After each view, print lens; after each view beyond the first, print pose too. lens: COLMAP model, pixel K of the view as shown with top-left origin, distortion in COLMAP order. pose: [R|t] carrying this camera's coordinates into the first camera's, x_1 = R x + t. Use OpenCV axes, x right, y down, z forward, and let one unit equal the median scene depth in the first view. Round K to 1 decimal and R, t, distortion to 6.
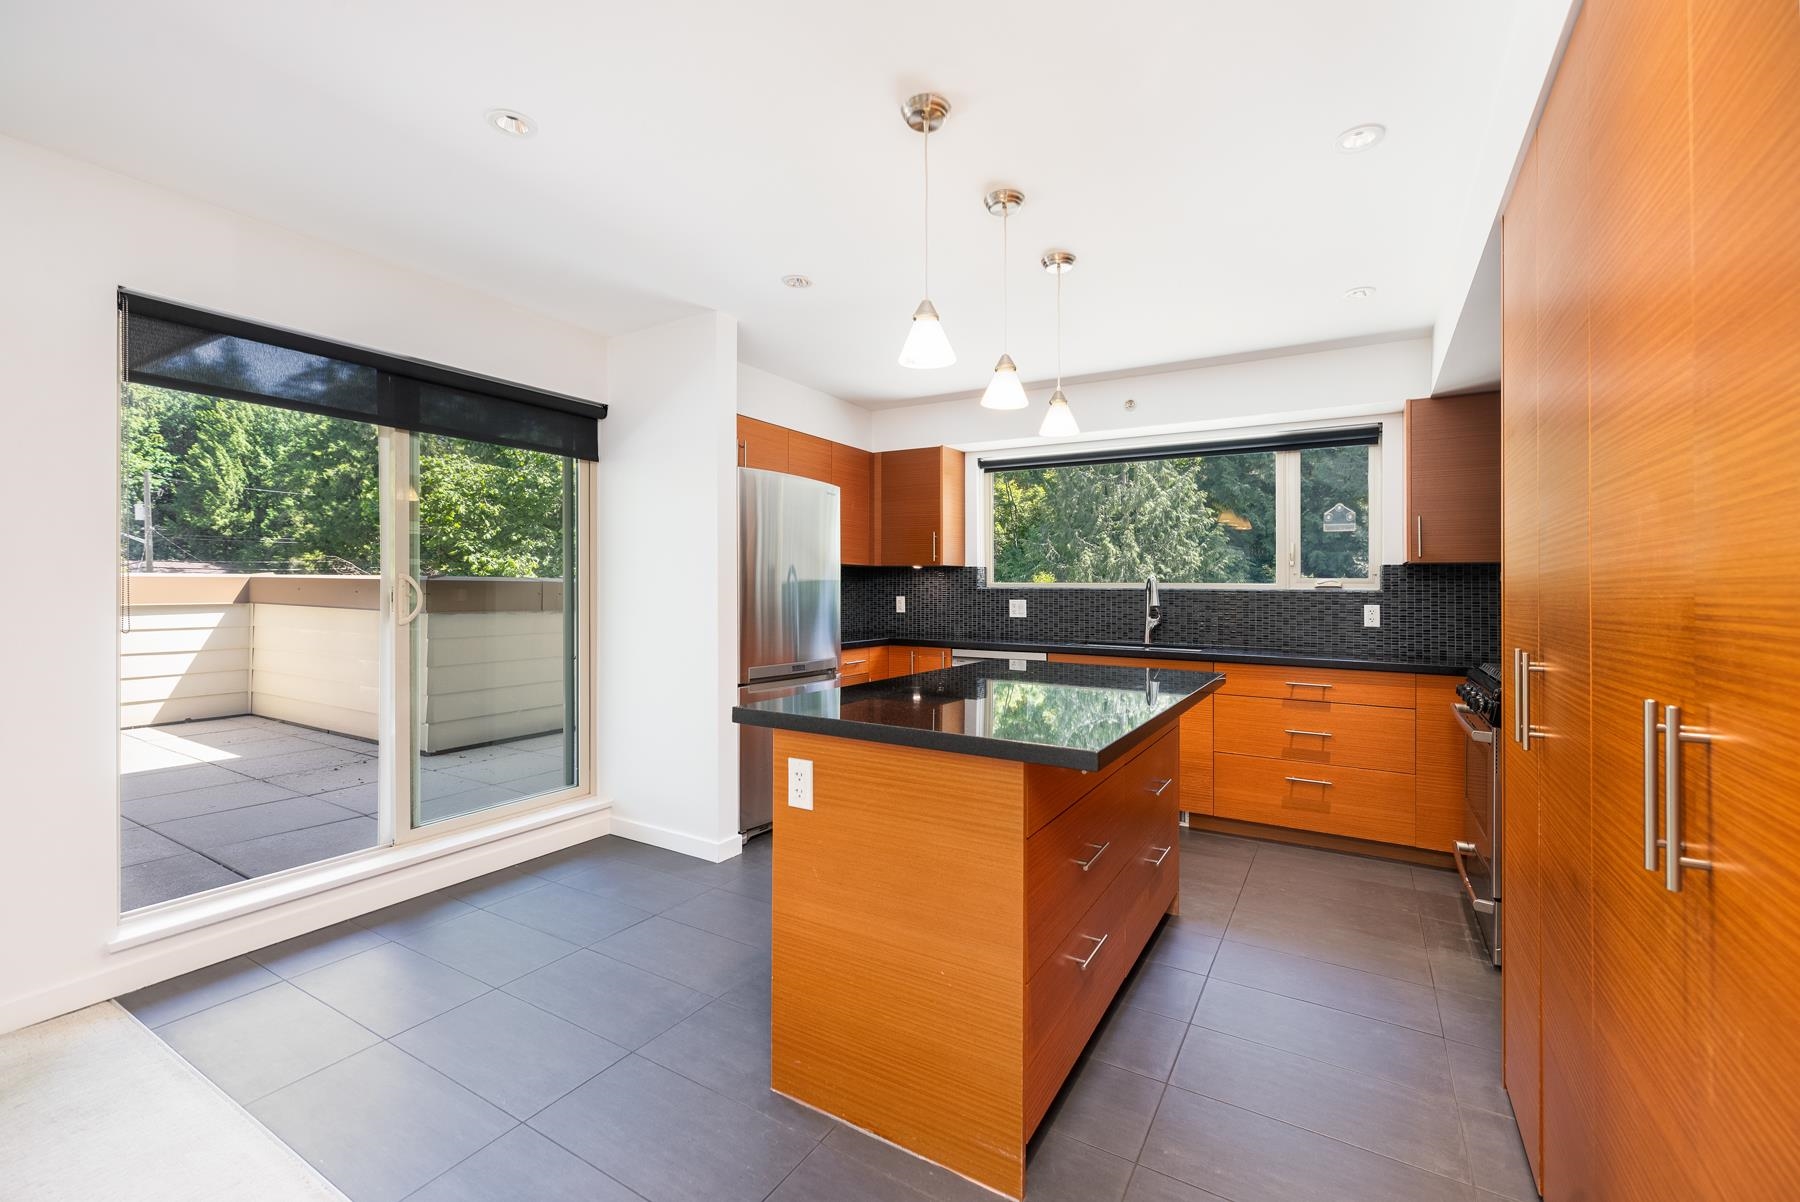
lens RADIAL K [[762.2, 0, 893.7], [0, 762.2, 574.3], [0, 0, 1]] dist [-0.000457, 0.000059]
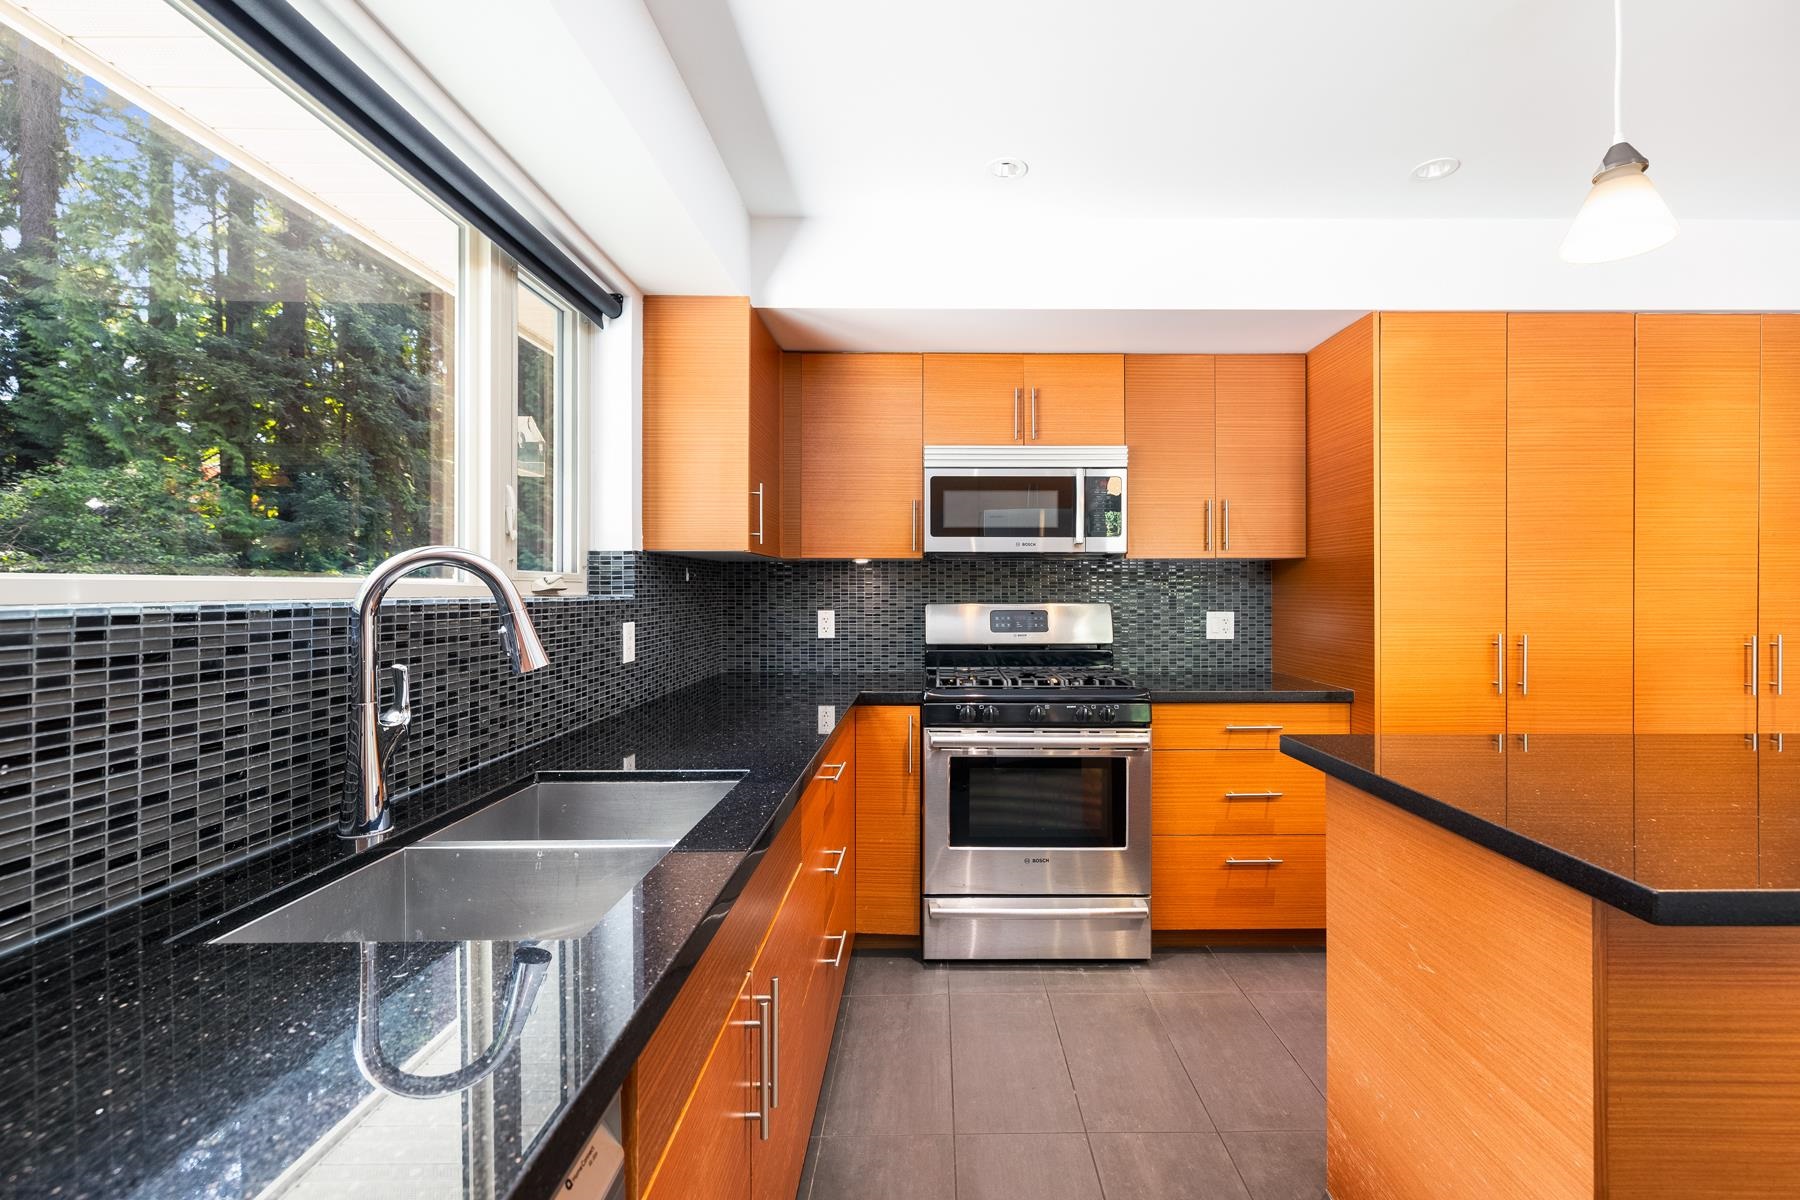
lens RADIAL K [[775.0, 0, 940.1], [0, 775.0, 584.9], [0, 0, 1]] dist [0.000502, 0.000067]
pose [[-0.522221, -0.005490, 0.852793, 0.032426], [-0.019989, 0.999783, -0.005805, 0.011010], [-0.852576, -0.020078, -0.522217, 1.020514]]
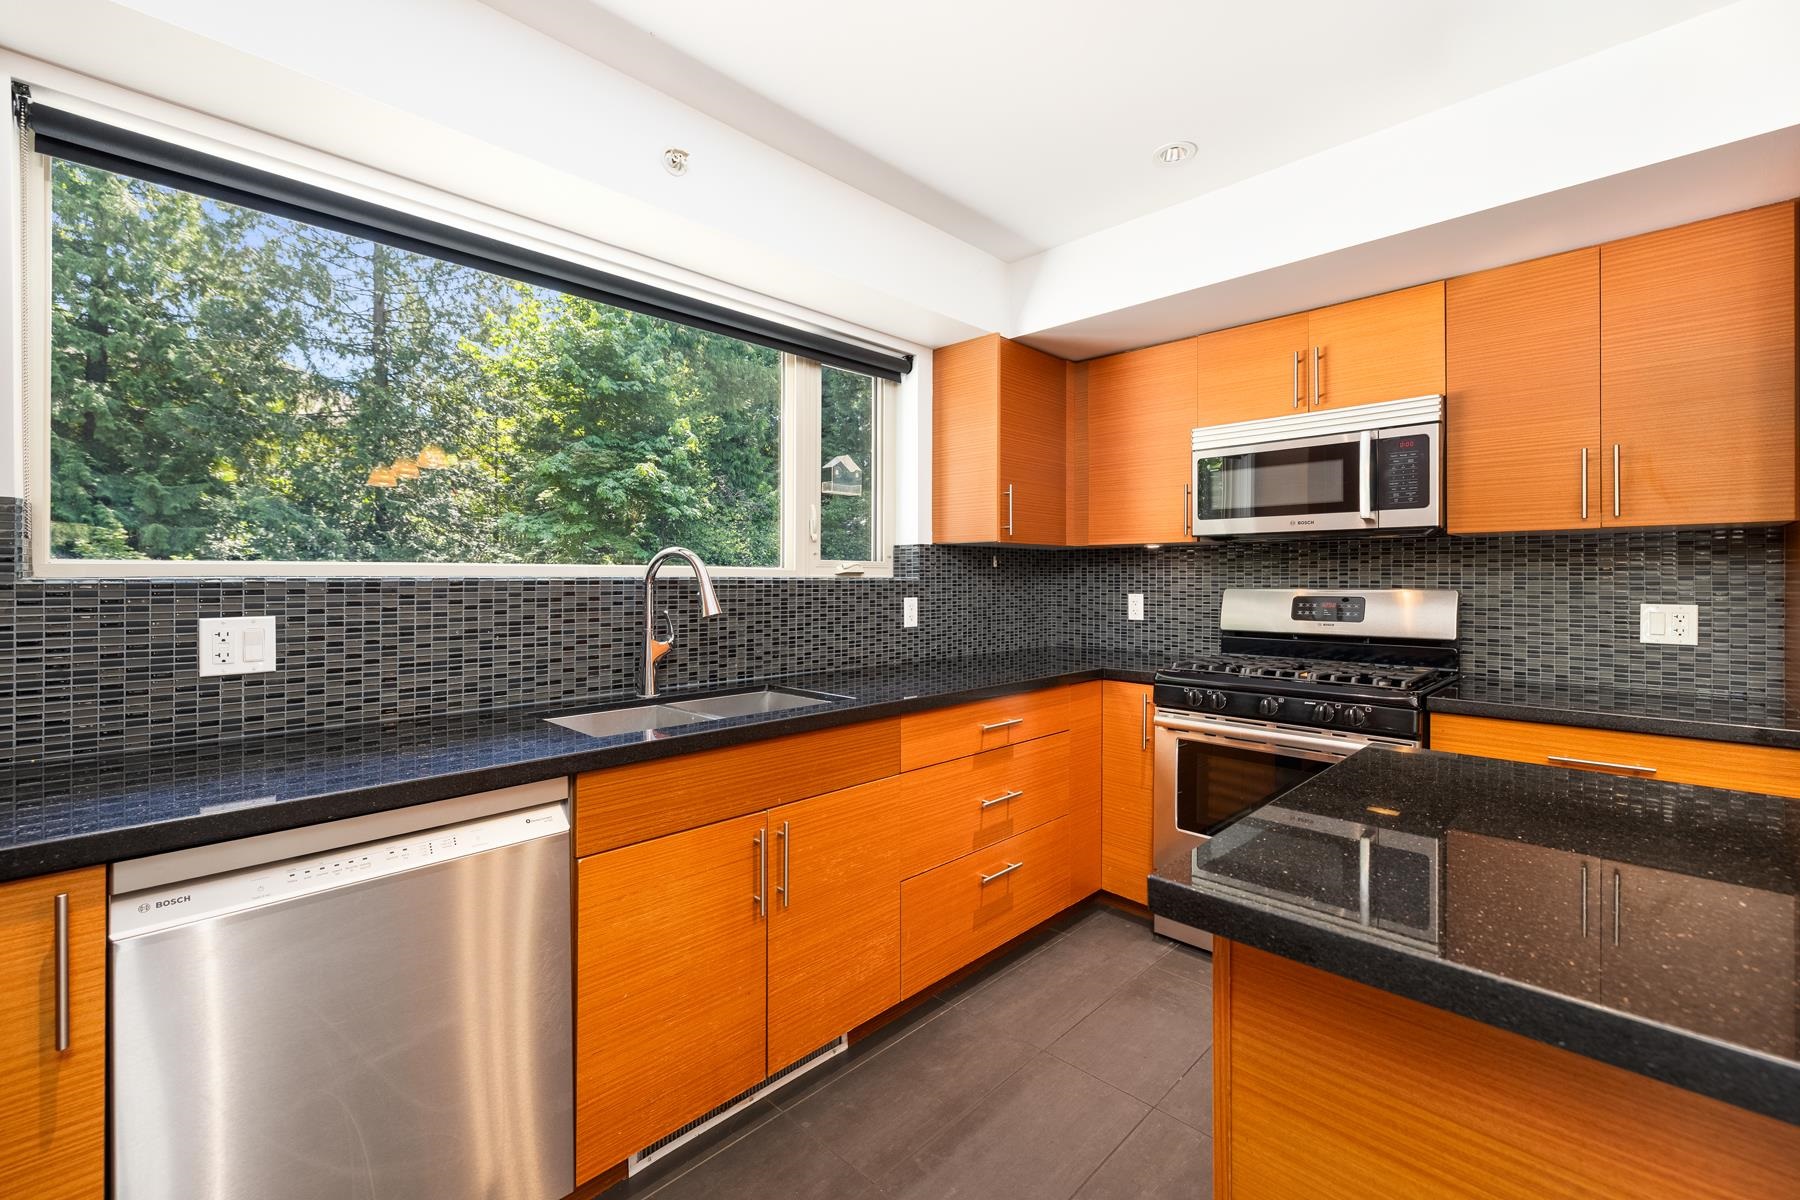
lens RADIAL K [[762.2, 0, 893.7], [0, 762.2, 573.3], [0, 0, 1]] dist [-0.000457, 0.000059]
pose [[0.238336, -0.004161, 0.971174, -0.088251], [-0.015305, 0.999851, 0.008040, 0.010240], [-0.971062, -0.016780, 0.238237, 0.778440]]
